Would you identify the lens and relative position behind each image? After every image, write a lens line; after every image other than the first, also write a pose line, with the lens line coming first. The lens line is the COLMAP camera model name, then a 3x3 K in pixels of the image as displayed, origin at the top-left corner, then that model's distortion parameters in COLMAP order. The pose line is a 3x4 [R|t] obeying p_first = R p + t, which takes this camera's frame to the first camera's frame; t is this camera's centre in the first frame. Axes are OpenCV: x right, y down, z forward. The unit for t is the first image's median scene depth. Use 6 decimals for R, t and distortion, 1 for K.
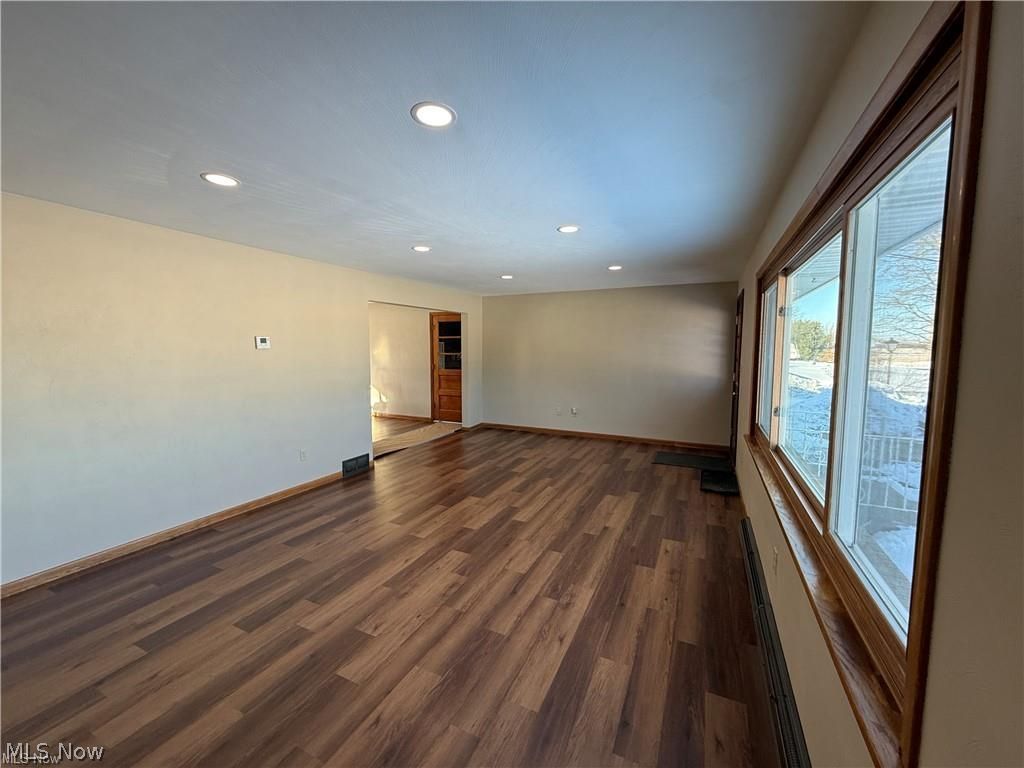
lens RADIAL K [[410.2, 0, 514.6], [0, 410.2, 380.2], [0, 0, 1]] dist [0.004888, -0.000201]
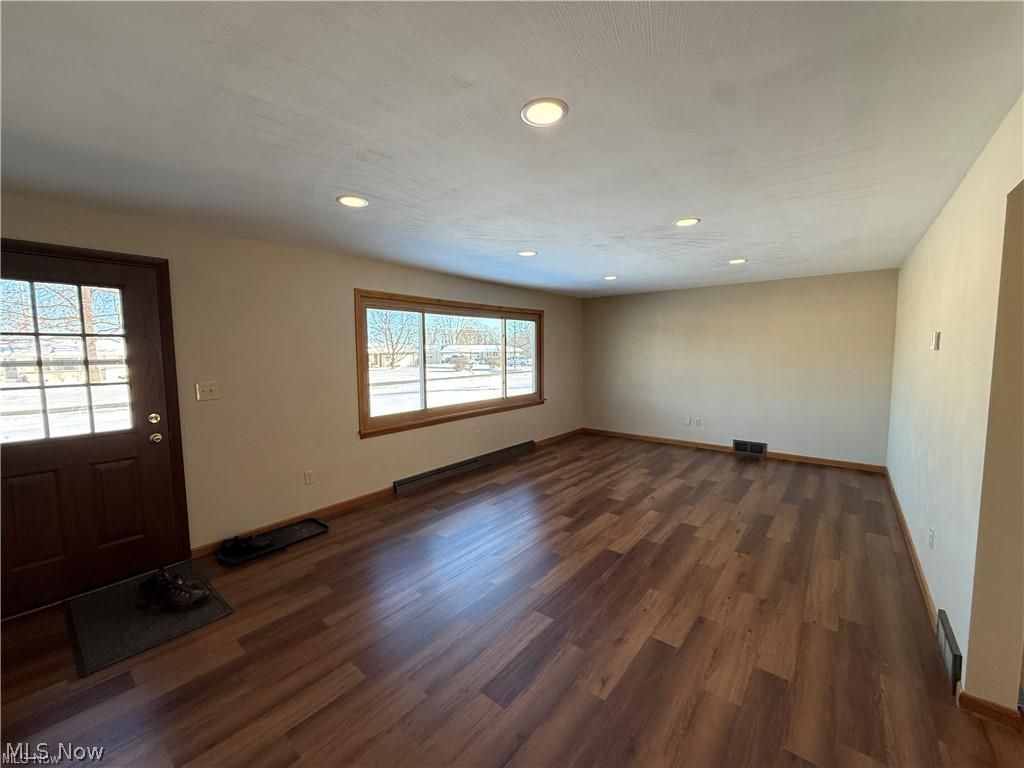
lens RADIAL K [[410.2, 0, 505.1], [0, 410.2, 384.3], [0, 0, 1]] dist [0.004888, -0.000201]
pose [[-0.966646, -0.013216, 0.255776, -0.110700], [0.030331, 0.985732, 0.165565, -0.185689], [-0.254314, 0.167801, -0.952453, 2.157131]]
